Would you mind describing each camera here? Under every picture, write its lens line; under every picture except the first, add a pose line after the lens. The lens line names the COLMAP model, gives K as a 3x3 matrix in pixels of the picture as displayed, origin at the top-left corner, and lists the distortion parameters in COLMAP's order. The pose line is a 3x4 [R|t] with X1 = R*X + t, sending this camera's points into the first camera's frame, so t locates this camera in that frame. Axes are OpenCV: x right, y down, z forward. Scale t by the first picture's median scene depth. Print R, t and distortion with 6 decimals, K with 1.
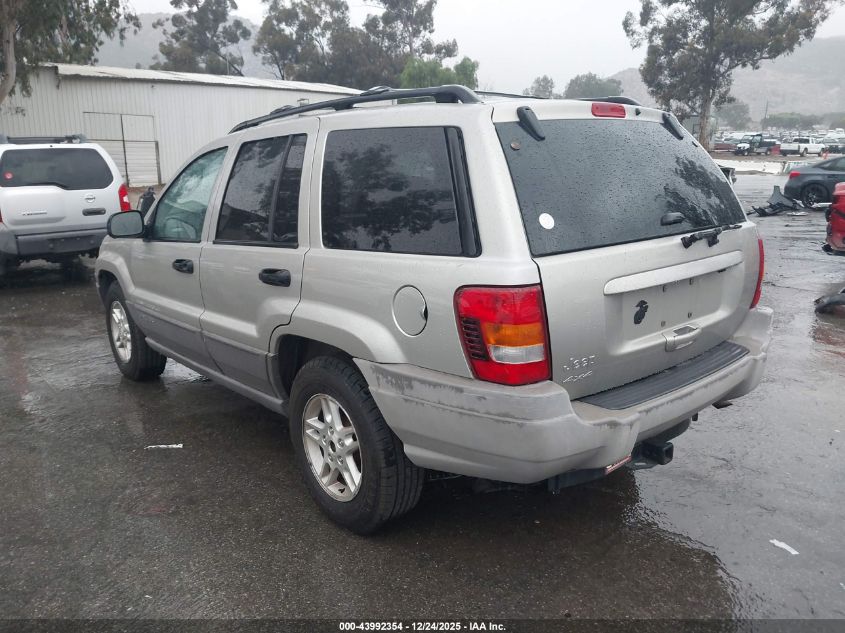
lens RADIAL K [[660.6, 0, 427.5], [0, 660.6, 317.4], [0, 0, 1]] dist [-0.002110, -0.002125]
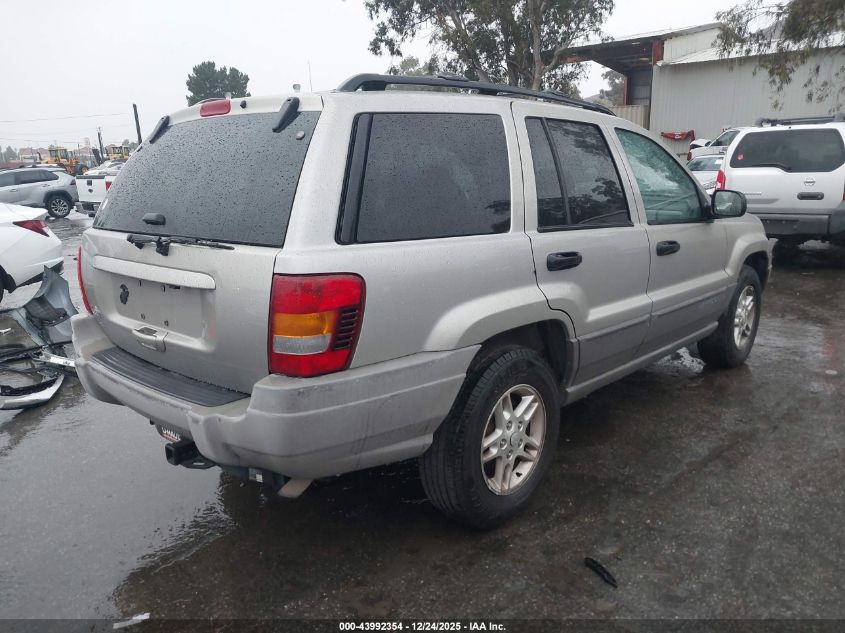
lens RADIAL K [[660.6, 0, 427.5], [0, 660.6, 317.4], [0, 0, 1]] dist [-0.002110, -0.002125]
pose [[0.109512, 0.237133, -0.965285, 1.114317], [-0.201882, 0.956191, 0.211995, -0.238218], [0.973268, 0.171657, 0.152587, 1.002467]]
